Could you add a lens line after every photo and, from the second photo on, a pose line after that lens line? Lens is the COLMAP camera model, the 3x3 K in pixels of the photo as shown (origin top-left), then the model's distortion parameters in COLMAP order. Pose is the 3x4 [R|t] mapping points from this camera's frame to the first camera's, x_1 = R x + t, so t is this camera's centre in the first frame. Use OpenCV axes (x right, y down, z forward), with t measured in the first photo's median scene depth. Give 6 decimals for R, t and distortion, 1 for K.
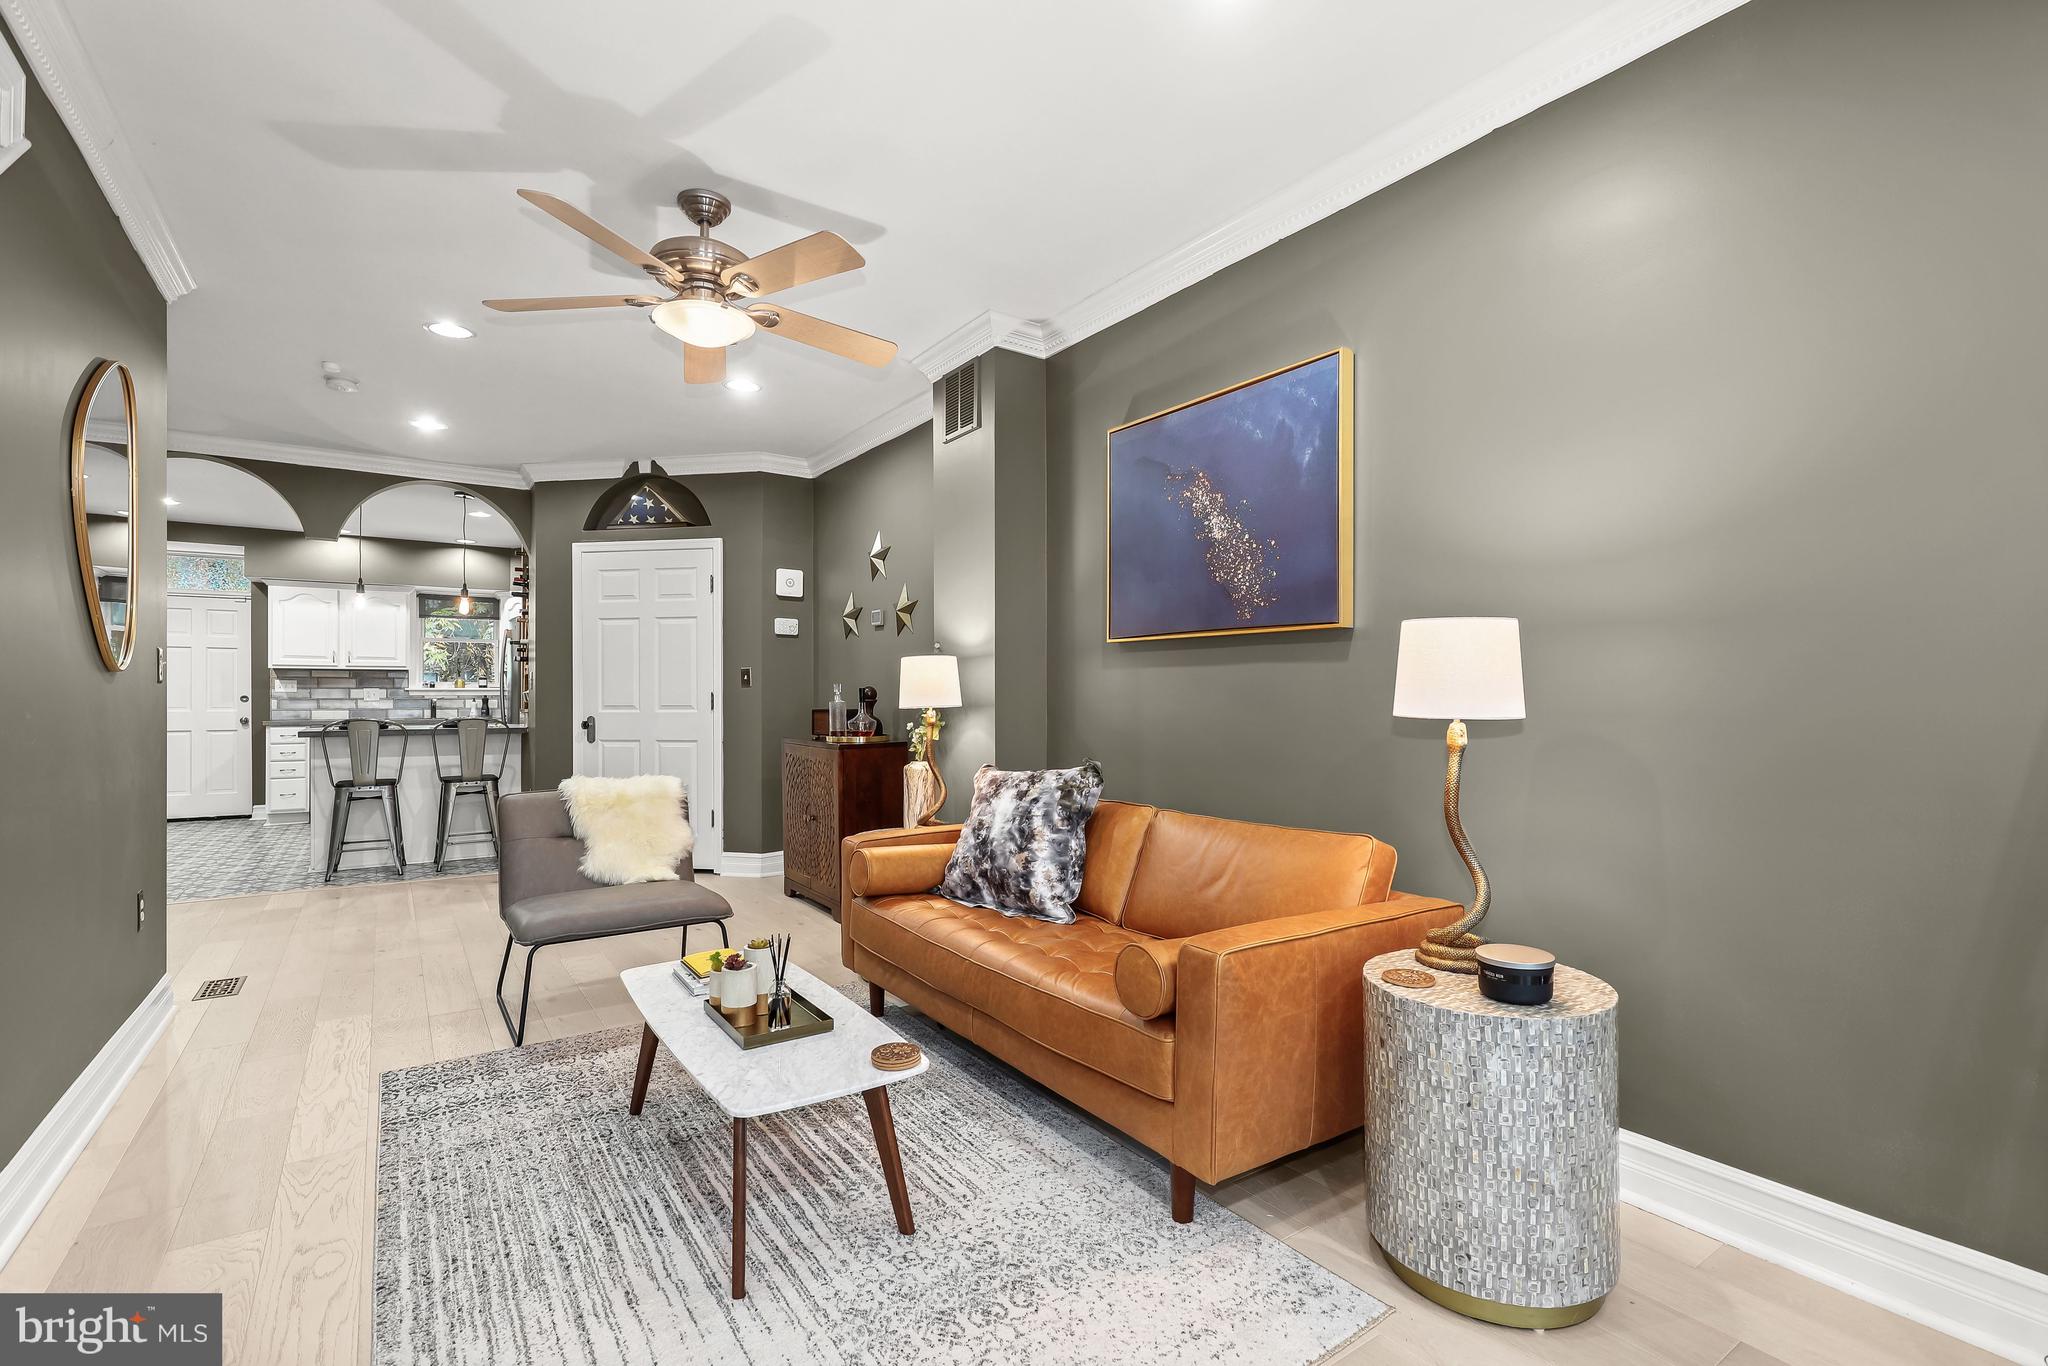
lens RADIAL K [[933.9, 0, 1029.0], [0, 933.9, 695.8], [0, 0, 1]] dist [0.001174, -0.000486]
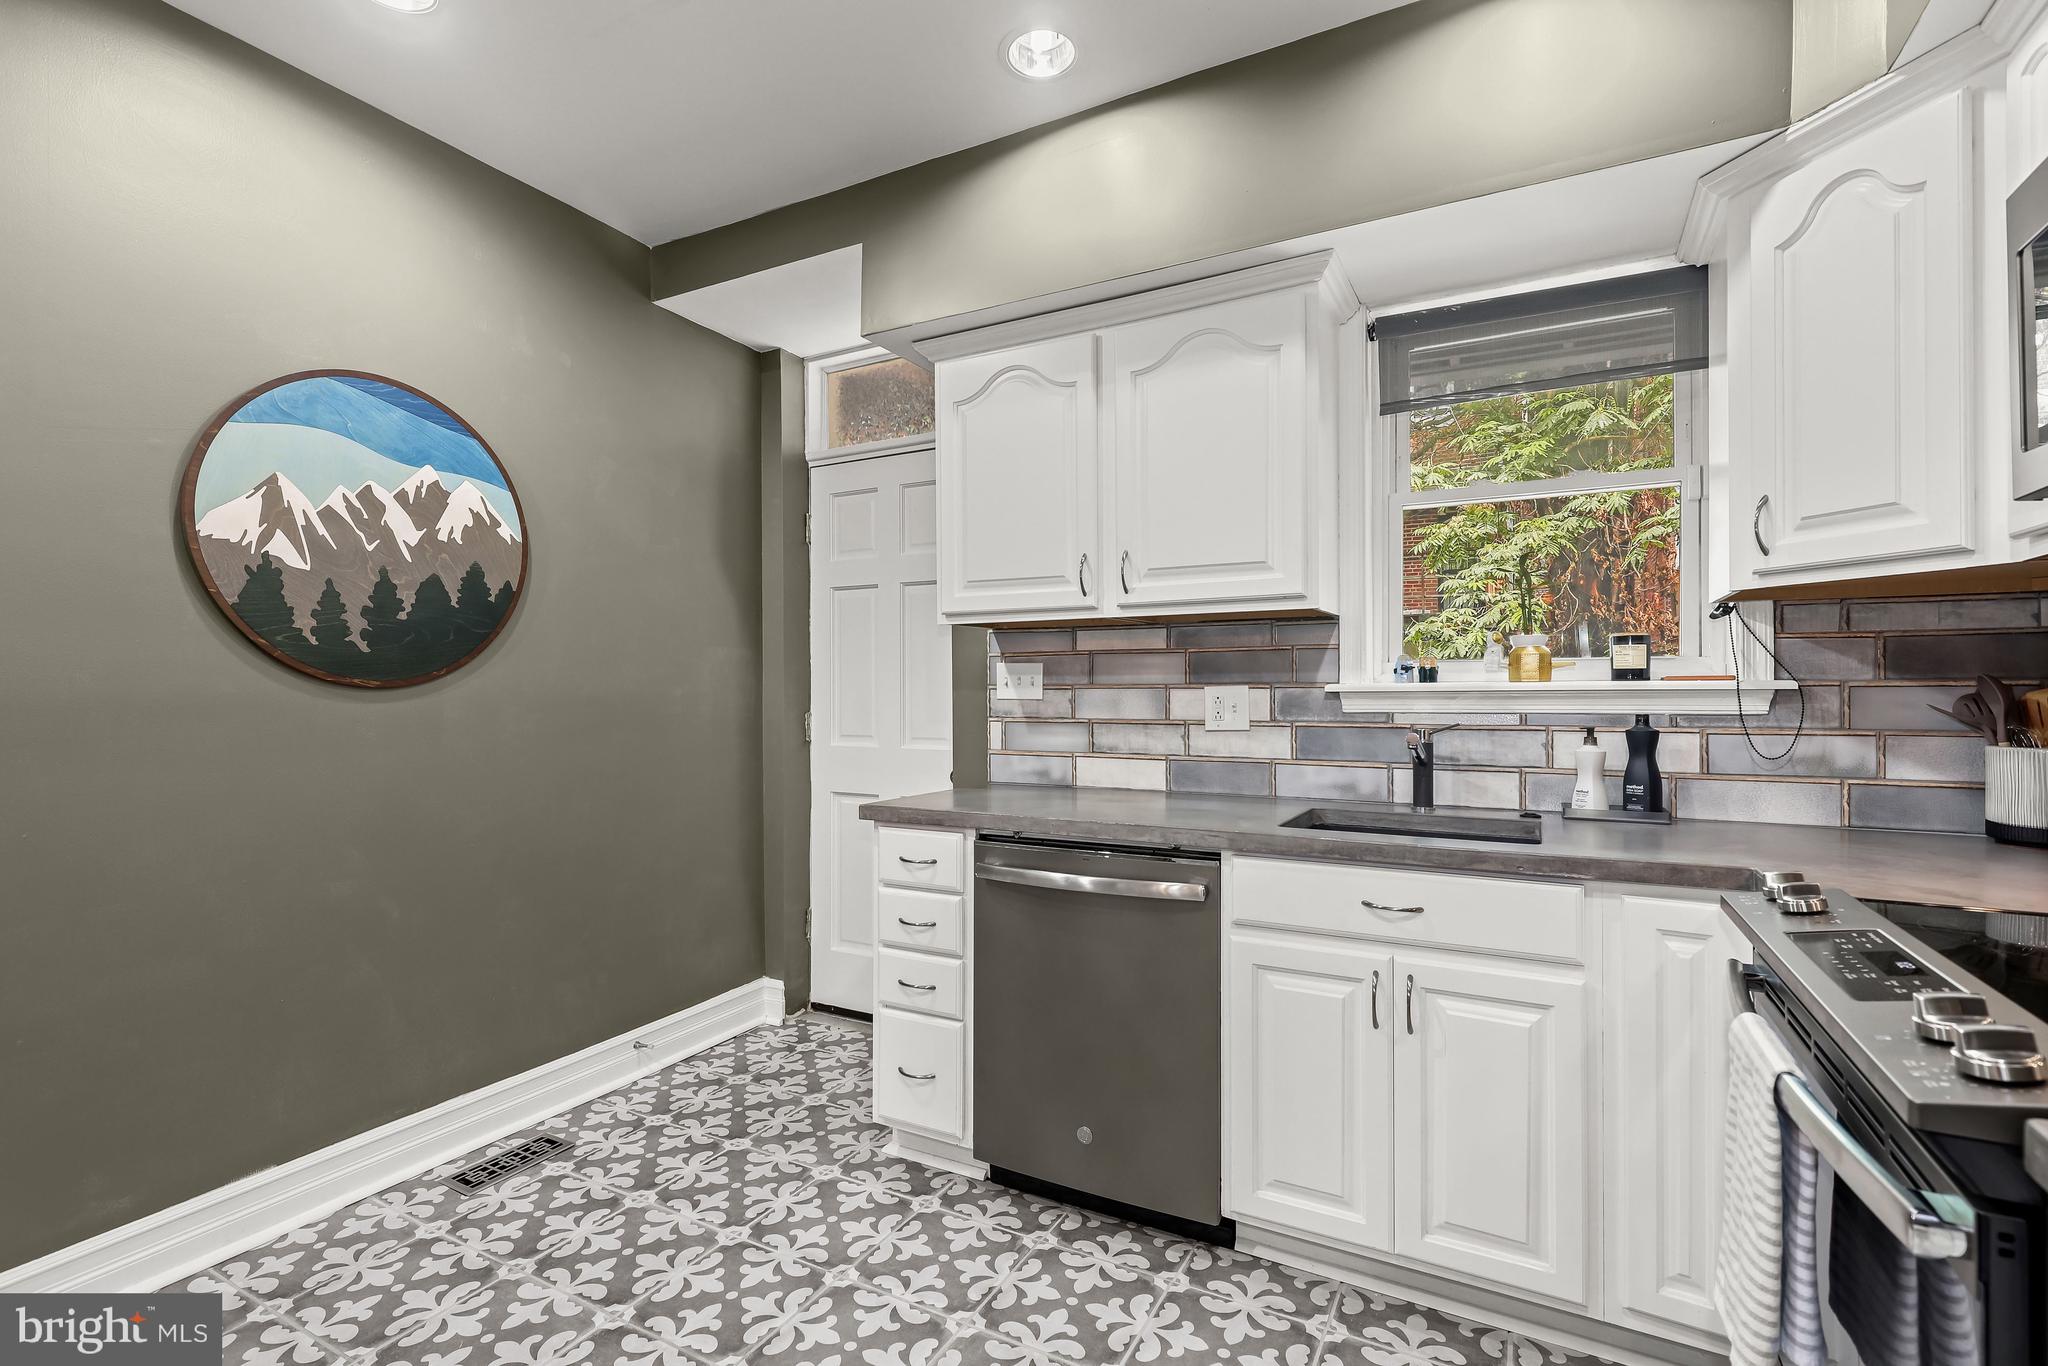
lens RADIAL K [[933.9, 0, 1031.1], [0, 933.9, 687.5], [0, 0, 1]] dist [0.001174, -0.000486]
pose [[0.464099, -0.002117, -0.885781, -0.849230], [0.002339, 0.999997, -0.001164, -0.012832], [0.885780, -0.001531, 0.464102, 1.441331]]
